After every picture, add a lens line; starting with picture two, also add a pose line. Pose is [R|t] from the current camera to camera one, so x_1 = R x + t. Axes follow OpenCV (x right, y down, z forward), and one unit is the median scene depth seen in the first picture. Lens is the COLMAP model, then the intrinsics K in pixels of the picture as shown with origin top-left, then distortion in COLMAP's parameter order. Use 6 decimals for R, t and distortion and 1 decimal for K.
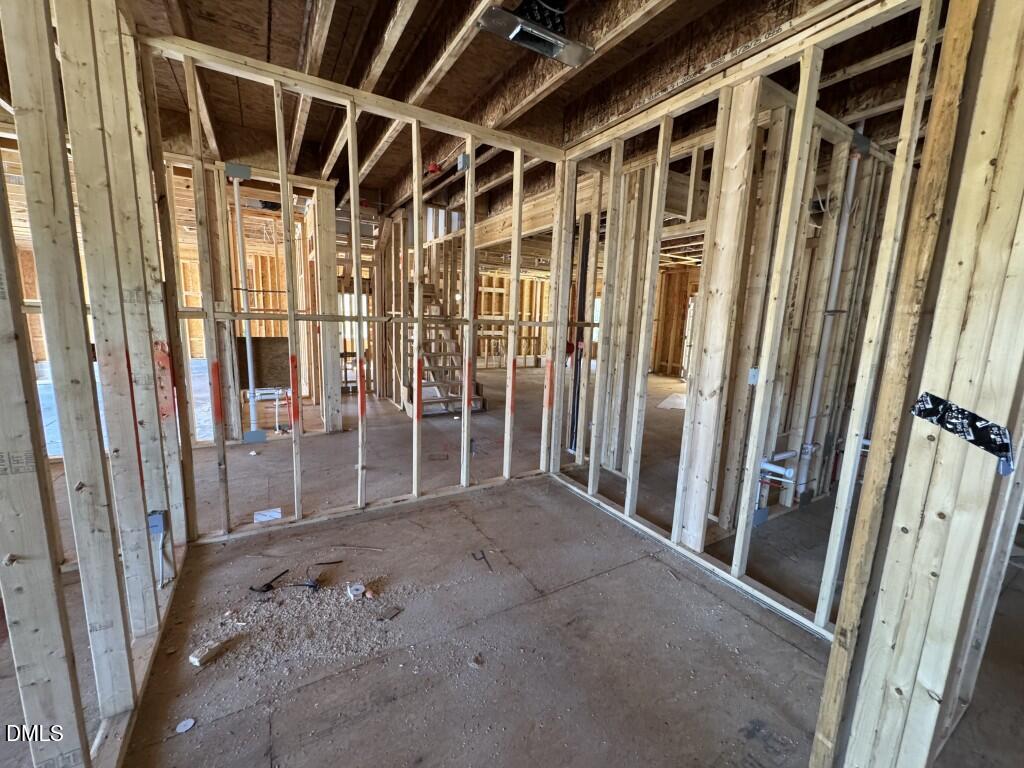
lens RADIAL K [[410.3, 0, 512.0], [0, 410.3, 384.0], [0, 0, 1]] dist [-0.002254, -0.000062]
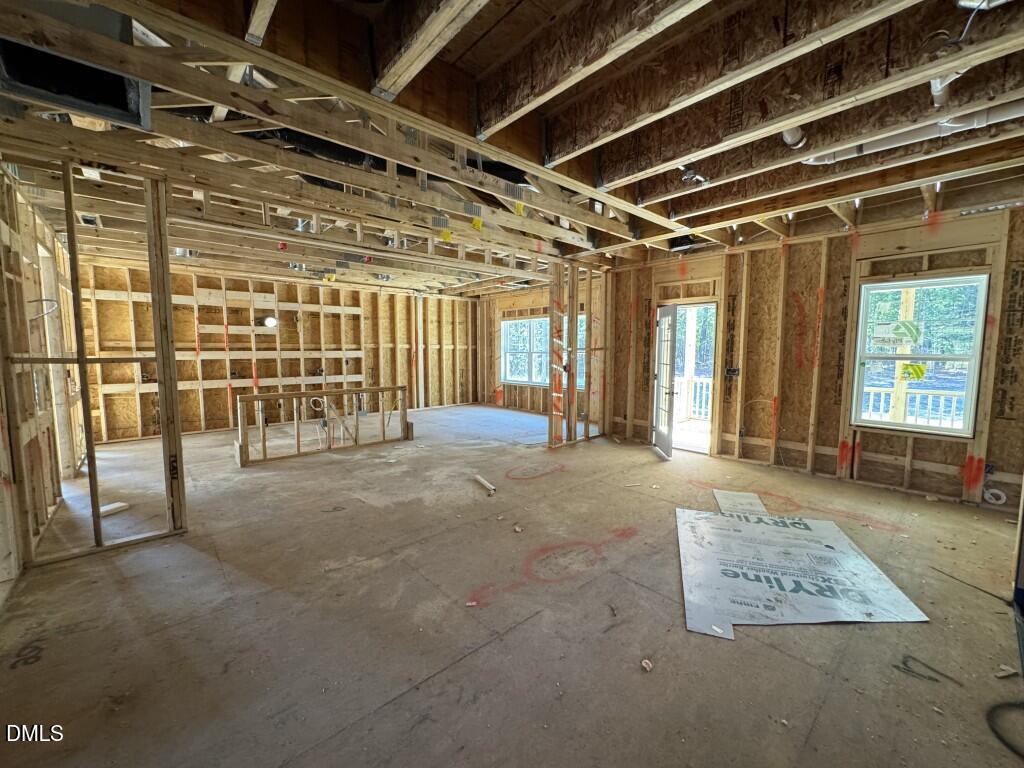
lens RADIAL K [[410.9, 0, 512.0], [0, 410.9, 384.0], [0, 0, 1]] dist [0.001788, 0.000073]
pose [[0.981368, -0.051443, 0.185121, 0.087414], [0.065527, 0.995337, -0.070784, -0.057152], [-0.180616, 0.081596, 0.980163, 0.354240]]
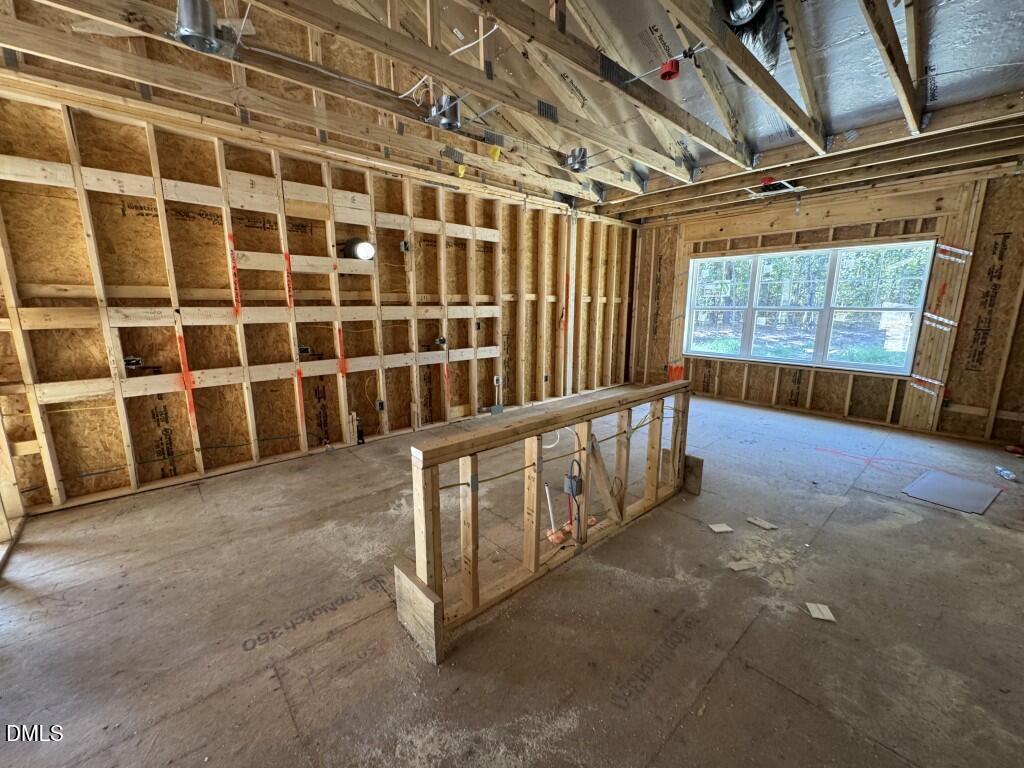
lens RADIAL K [[410.3, 0, 512.0], [0, 410.3, 384.0], [0, 0, 1]] dist [-0.002254, -0.000062]
pose [[0.981440, -0.069886, 0.178581, -0.082201], [0.064120, 0.997224, 0.037864, -0.111454], [-0.180731, -0.025711, 0.983196, 0.646260]]
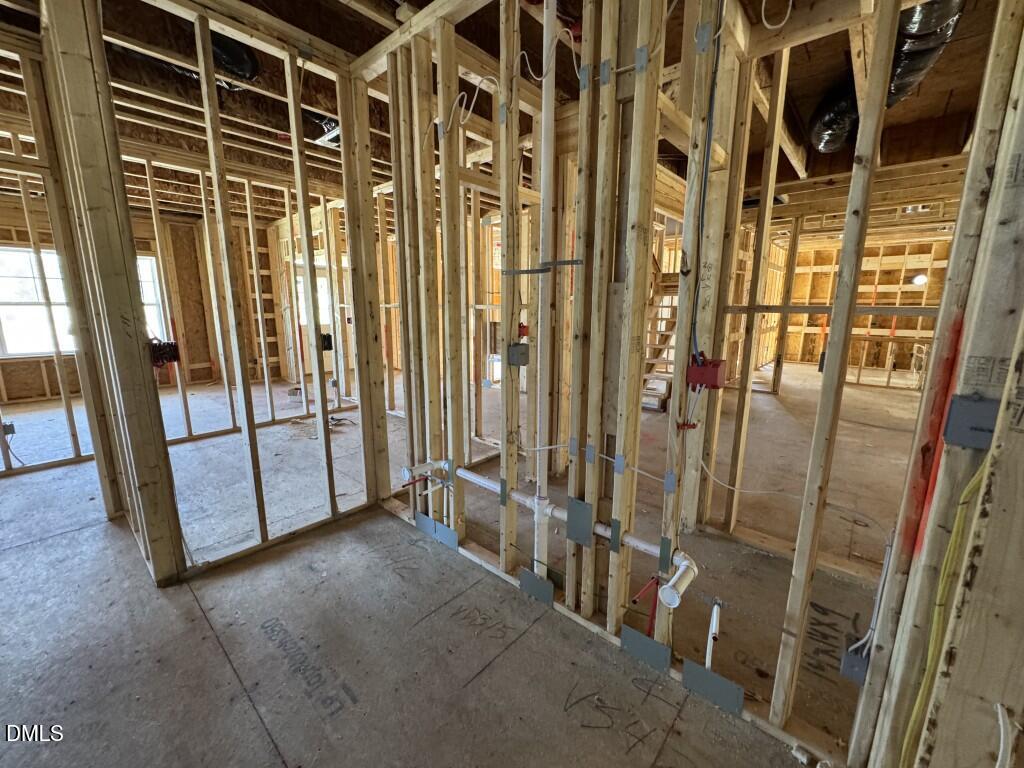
lens RADIAL K [[410.9, 0, 512.0], [0, 410.9, 384.0], [0, 0, 1]] dist [0.001788, 0.000073]
pose [[0.306489, 0.145147, -0.940743, 0.299220], [-0.151832, 0.983107, 0.102217, -0.014184], [0.939687, 0.111506, 0.323349, 0.178873]]
